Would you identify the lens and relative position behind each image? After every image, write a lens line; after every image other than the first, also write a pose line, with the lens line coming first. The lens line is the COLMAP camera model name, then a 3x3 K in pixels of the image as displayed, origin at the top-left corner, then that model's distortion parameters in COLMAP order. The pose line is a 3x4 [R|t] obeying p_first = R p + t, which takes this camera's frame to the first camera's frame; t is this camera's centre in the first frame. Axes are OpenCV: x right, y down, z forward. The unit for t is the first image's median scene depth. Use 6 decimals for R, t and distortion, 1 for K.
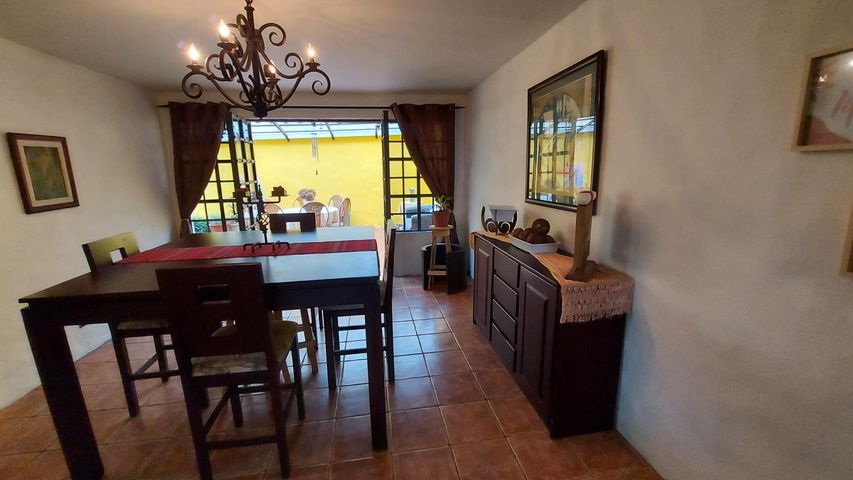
lens RADIAL K [[342.1, 0, 425.5], [0, 342.1, 240.3], [0, 0, 1]] dist [-0.015636, -0.000049]
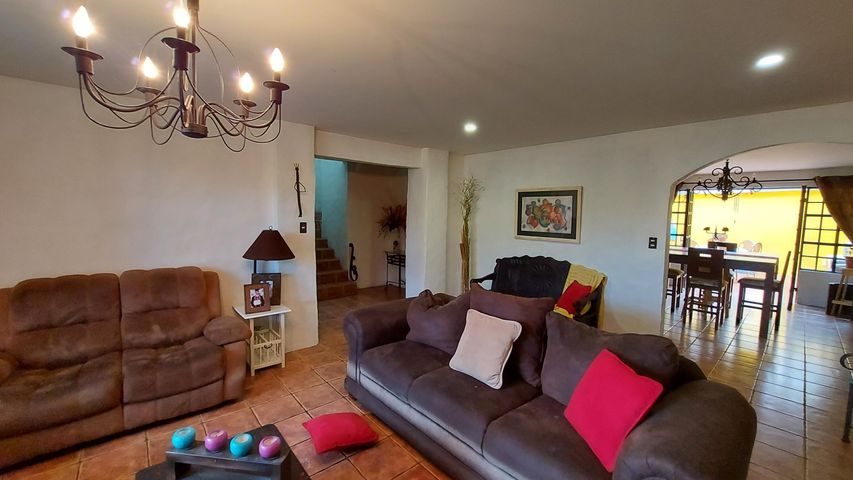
lens RADIAL K [[342.1, 0, 426.2], [0, 342.1, 239.8], [0, 0, 1]] dist [-0.015636, -0.000049]
pose [[0.539644, 0.095014, -0.836515, 0.200082], [-0.199844, 0.979669, -0.017647, 0.182130], [0.817831, 0.176695, 0.547660, -0.941462]]
